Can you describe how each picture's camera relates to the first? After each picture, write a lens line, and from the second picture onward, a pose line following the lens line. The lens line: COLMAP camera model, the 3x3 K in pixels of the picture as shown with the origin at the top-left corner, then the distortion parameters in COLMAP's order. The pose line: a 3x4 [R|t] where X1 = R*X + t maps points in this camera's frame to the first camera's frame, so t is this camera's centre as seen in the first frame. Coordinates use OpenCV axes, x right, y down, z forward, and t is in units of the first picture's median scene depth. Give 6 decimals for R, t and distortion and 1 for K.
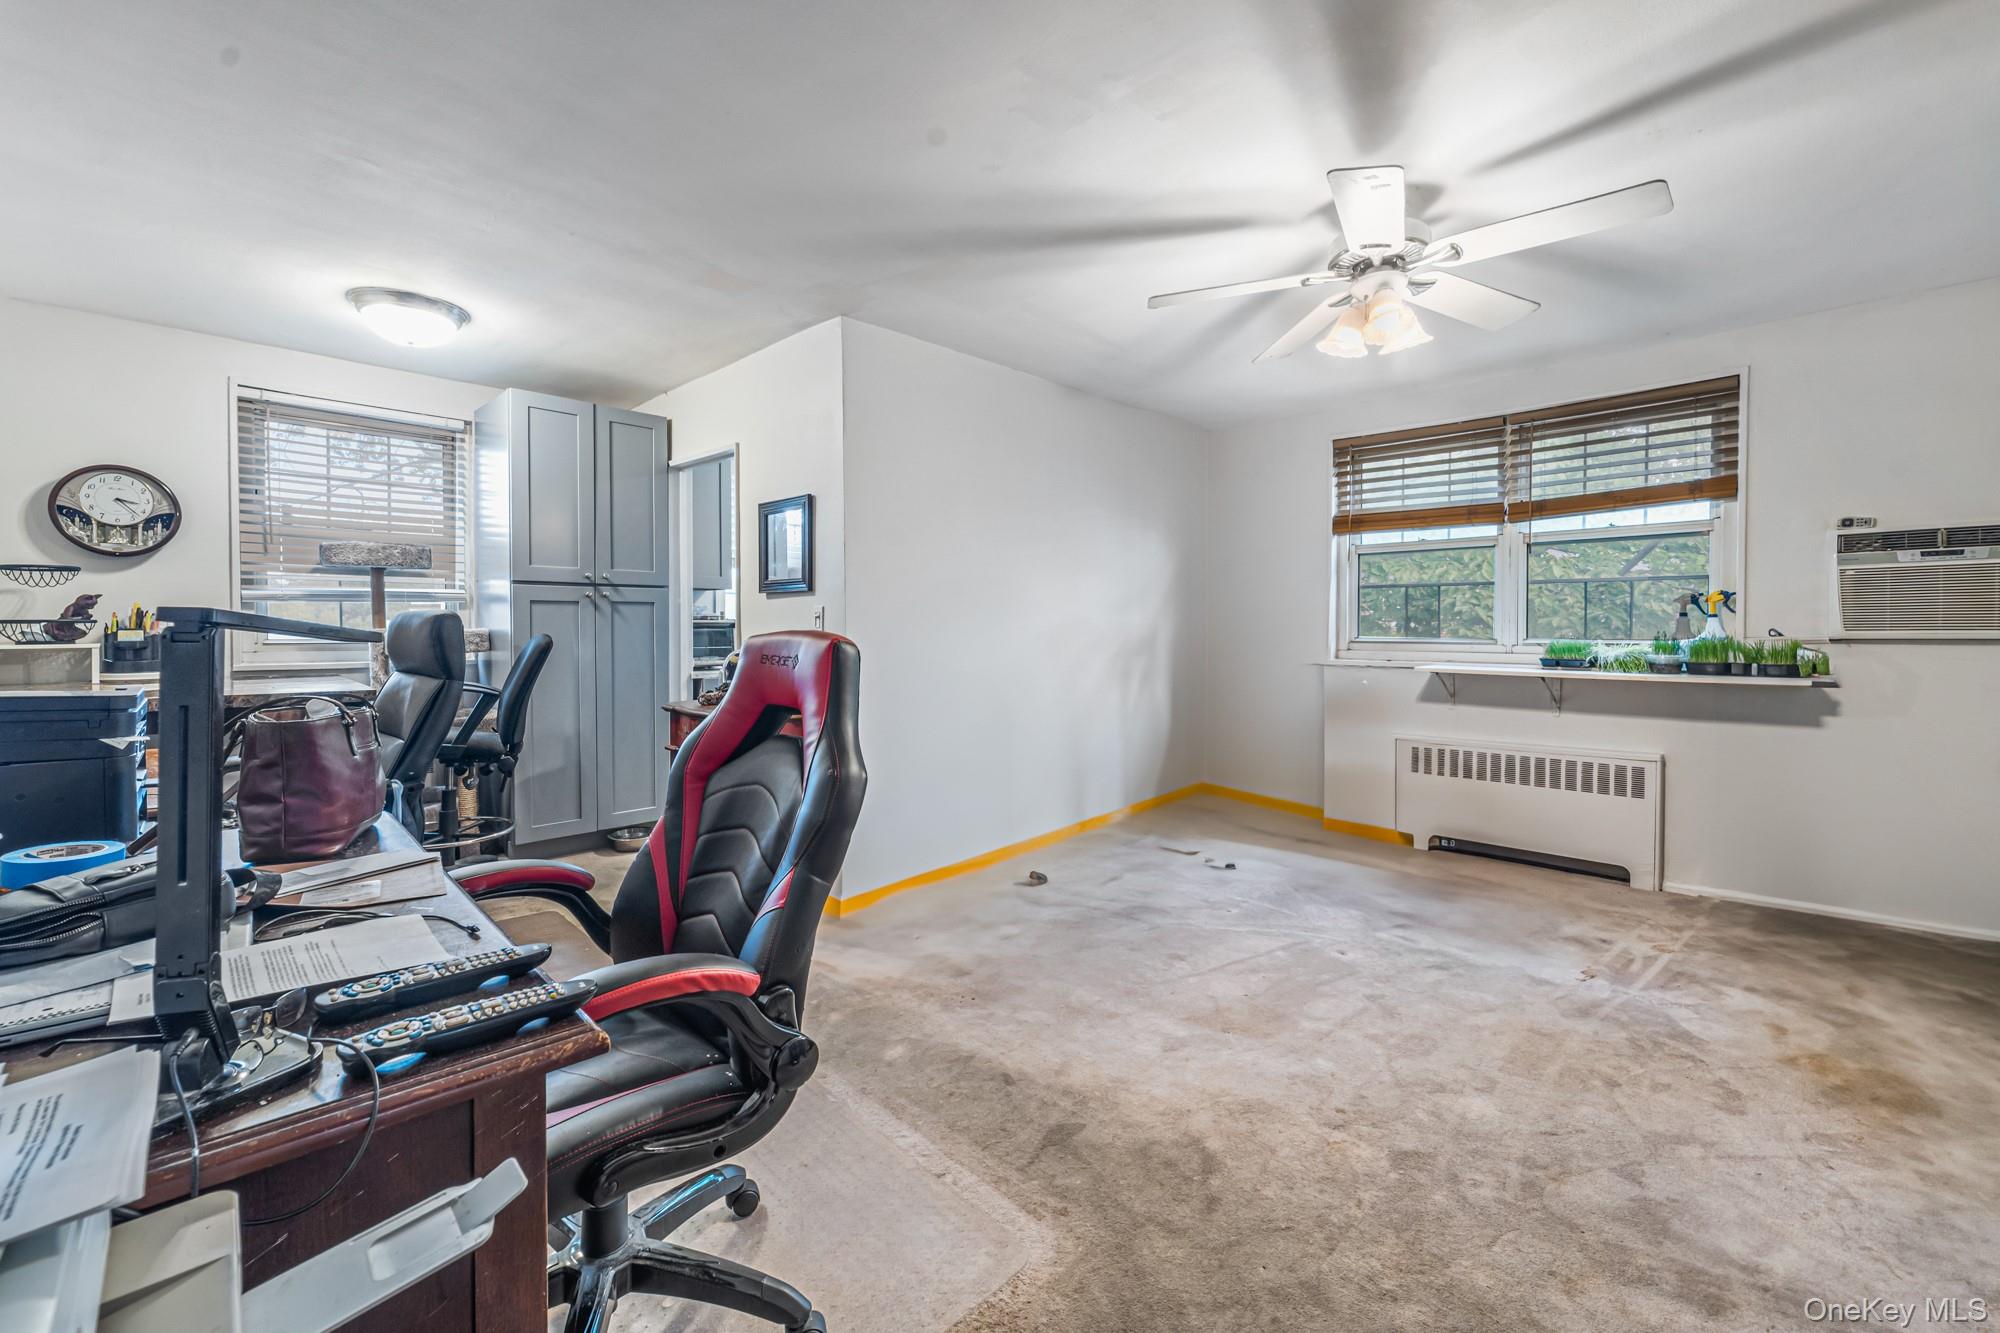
lens RADIAL K [[853.4, 0, 1005.8], [0, 853.4, 649.9], [0, 0, 1]] dist [-0.000104, -0.000104]
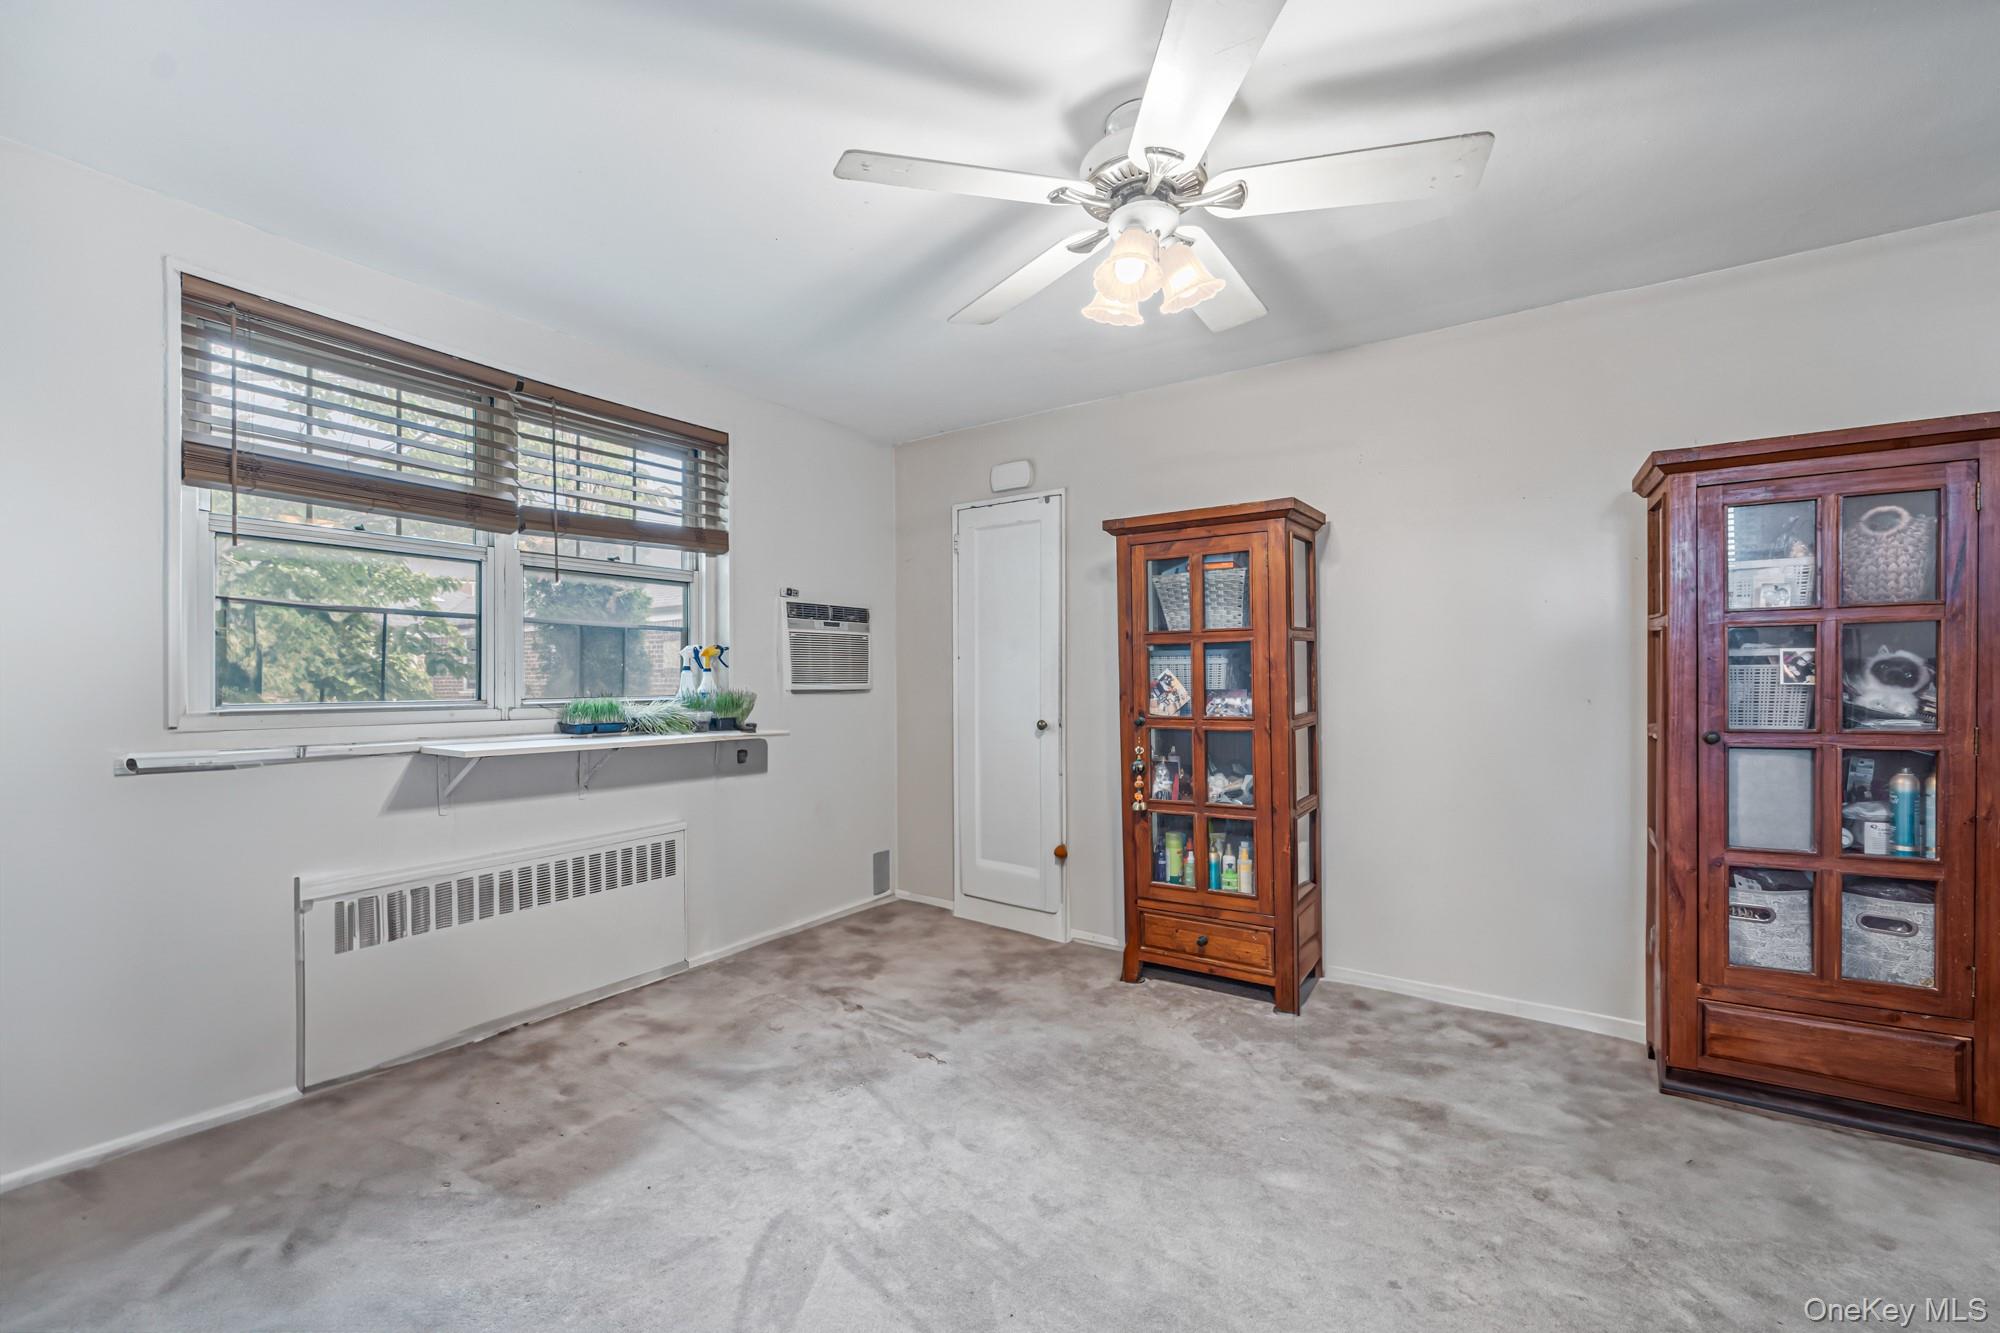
lens RADIAL K [[825.6, 0, 995.7], [0, 825.6, 692.5], [0, 0, 1]] dist [-0.001102, -0.000256]
pose [[-0.222047, -0.010039, 0.974984, -0.159454], [0.029795, 0.999410, 0.017076, -0.020270], [-0.974581, 0.032842, -0.221617, 0.885664]]
